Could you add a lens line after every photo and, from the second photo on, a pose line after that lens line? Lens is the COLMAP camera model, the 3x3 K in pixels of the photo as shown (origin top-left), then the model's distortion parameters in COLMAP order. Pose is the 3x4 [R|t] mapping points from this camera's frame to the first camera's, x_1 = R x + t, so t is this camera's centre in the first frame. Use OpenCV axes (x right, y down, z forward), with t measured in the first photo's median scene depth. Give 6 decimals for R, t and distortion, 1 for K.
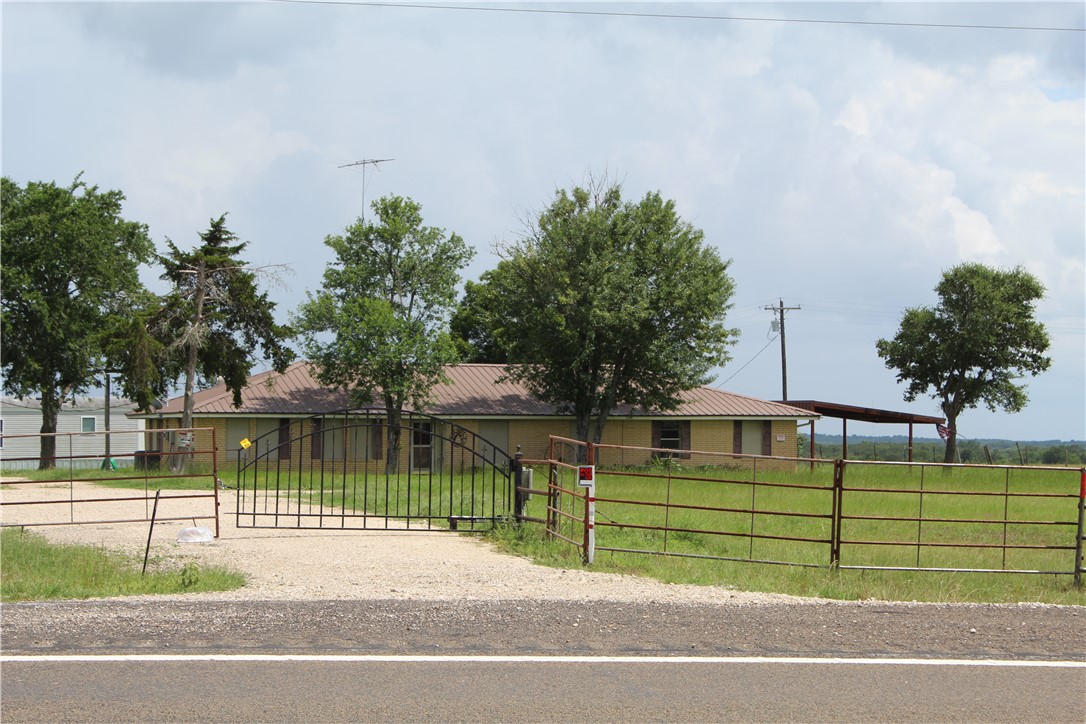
lens RADIAL K [[2559.6, 0, 543.0], [0, 2559.6, 362.0], [0, 0, 1]] dist [0.073022, 0.258840]
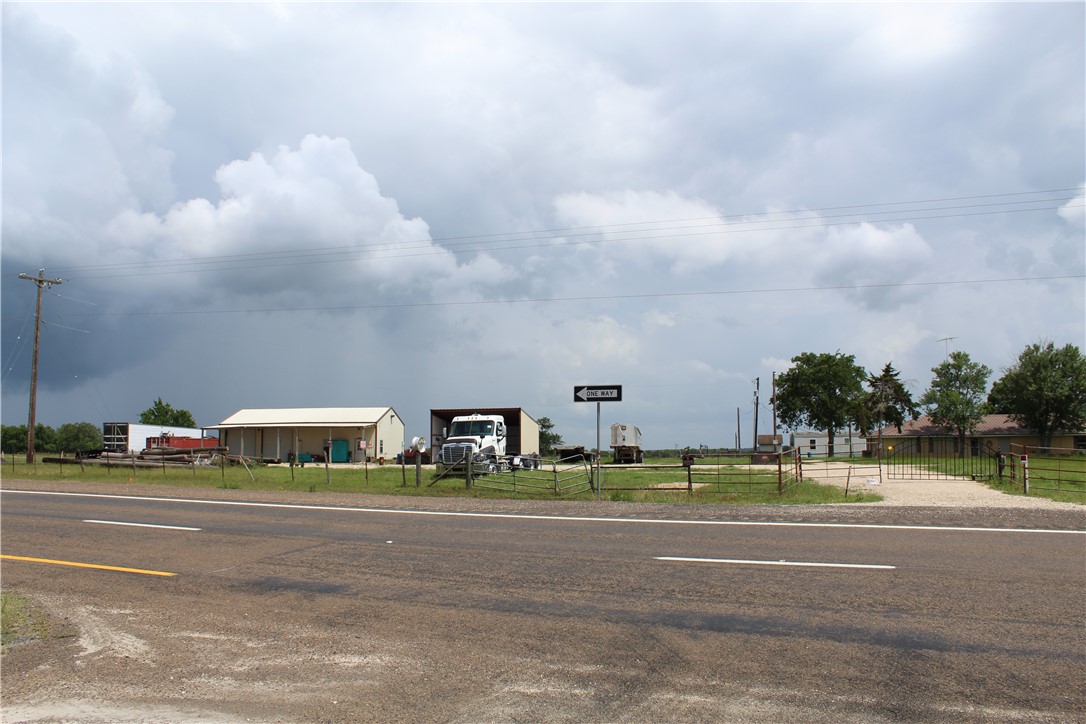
lens RADIAL K [[911.4, 0, 528.4], [0, 911.4, 324.5], [0, 0, 1]] dist [-0.127596, 0.102591]
pose [[0.867392, -0.070303, -0.492634, 0.011754], [0.018403, 0.993825, -0.109426, -0.000669], [0.497285, 0.085849, 0.863330, -0.008197]]
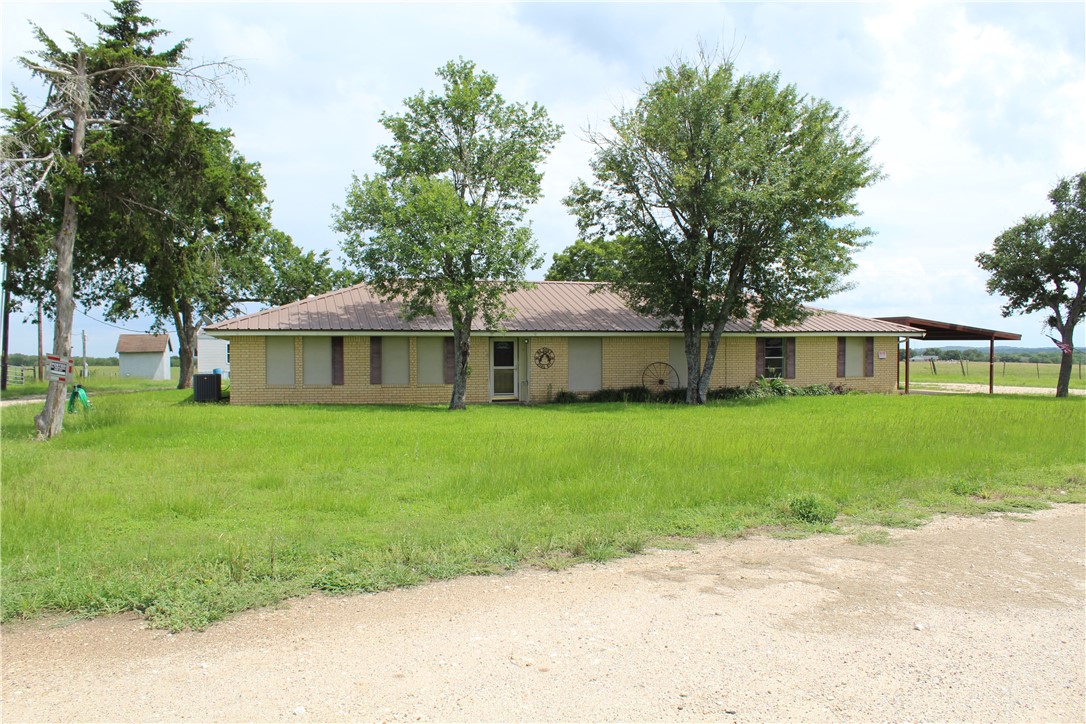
lens RADIAL K [[923.5, 0, 530.2], [0, 923.5, 351.0], [0, 0, 1]] dist [-0.161344, 0.164384]
pose [[0.998271, -0.005197, -0.058550, -0.020989], [0.007121, 0.999440, 0.032703, 0.018093], [0.058347, -0.033063, 0.997749, 0.731626]]
